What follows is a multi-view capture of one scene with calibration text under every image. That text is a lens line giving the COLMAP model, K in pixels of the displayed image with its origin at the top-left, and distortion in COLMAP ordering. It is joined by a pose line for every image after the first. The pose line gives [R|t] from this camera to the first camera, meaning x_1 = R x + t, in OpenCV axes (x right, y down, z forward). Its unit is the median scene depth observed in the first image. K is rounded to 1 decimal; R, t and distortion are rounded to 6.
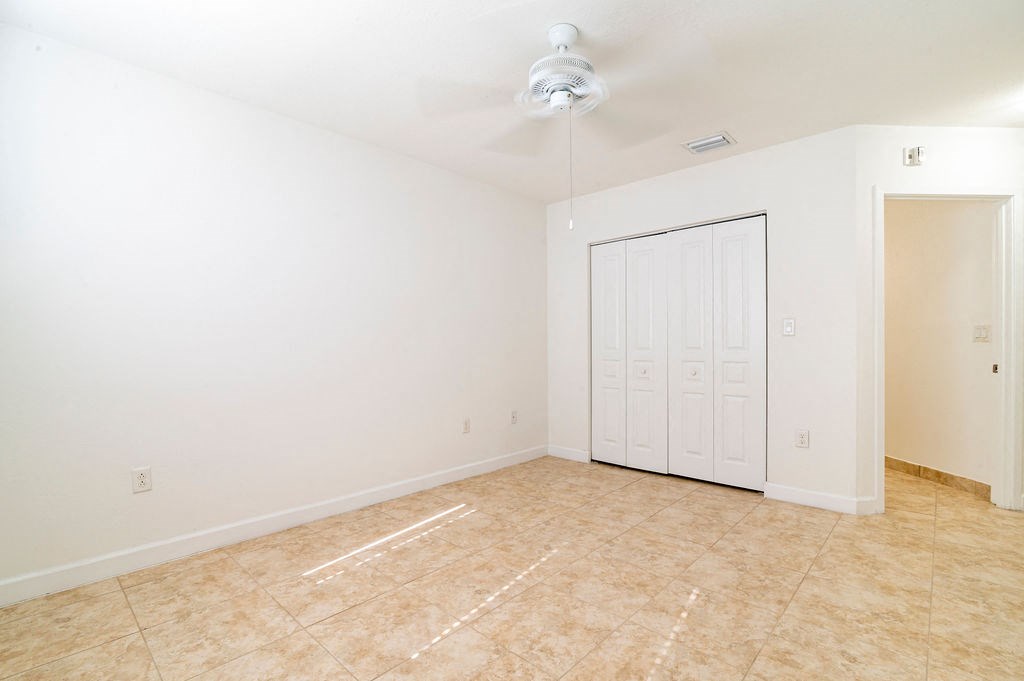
lens RADIAL K [[478.6, 0, 512.0], [0, 478.6, 340.5], [0, 0, 1]] dist [-0.024631, 0.001319]
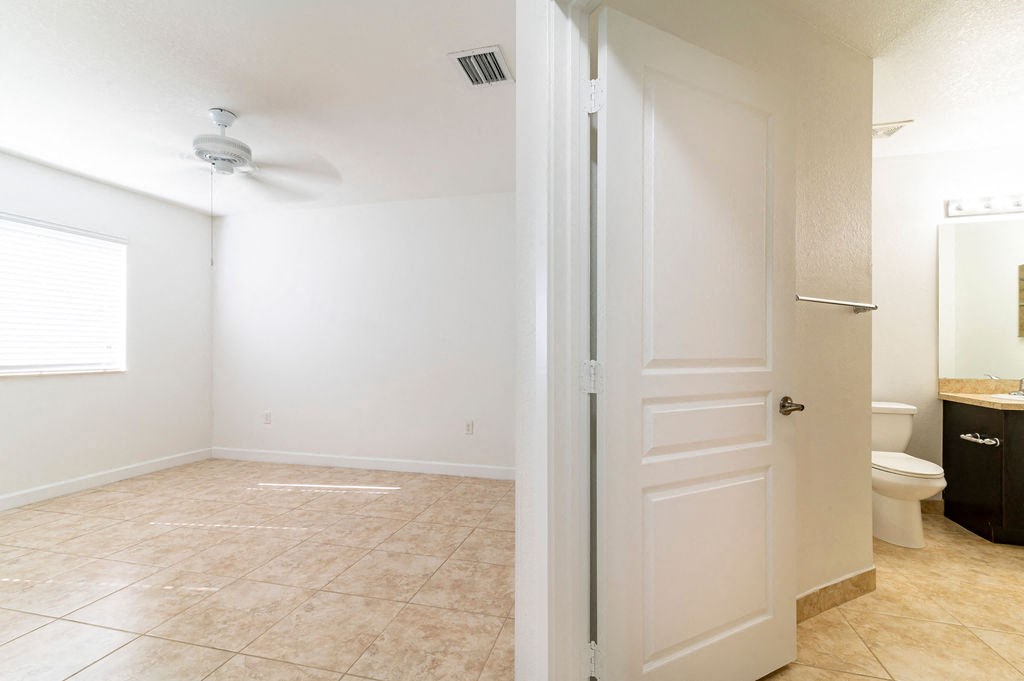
lens RADIAL K [[465.5, 0, 511.9], [0, 465.5, 347.9], [0, 0, 1]] dist [0.001856, 0.000329]
pose [[0.469440, 0.003920, -0.882956, 1.216439], [-0.001023, 0.999992, 0.003896, -0.003958], [0.882964, -0.000926, 0.469440, 0.841013]]
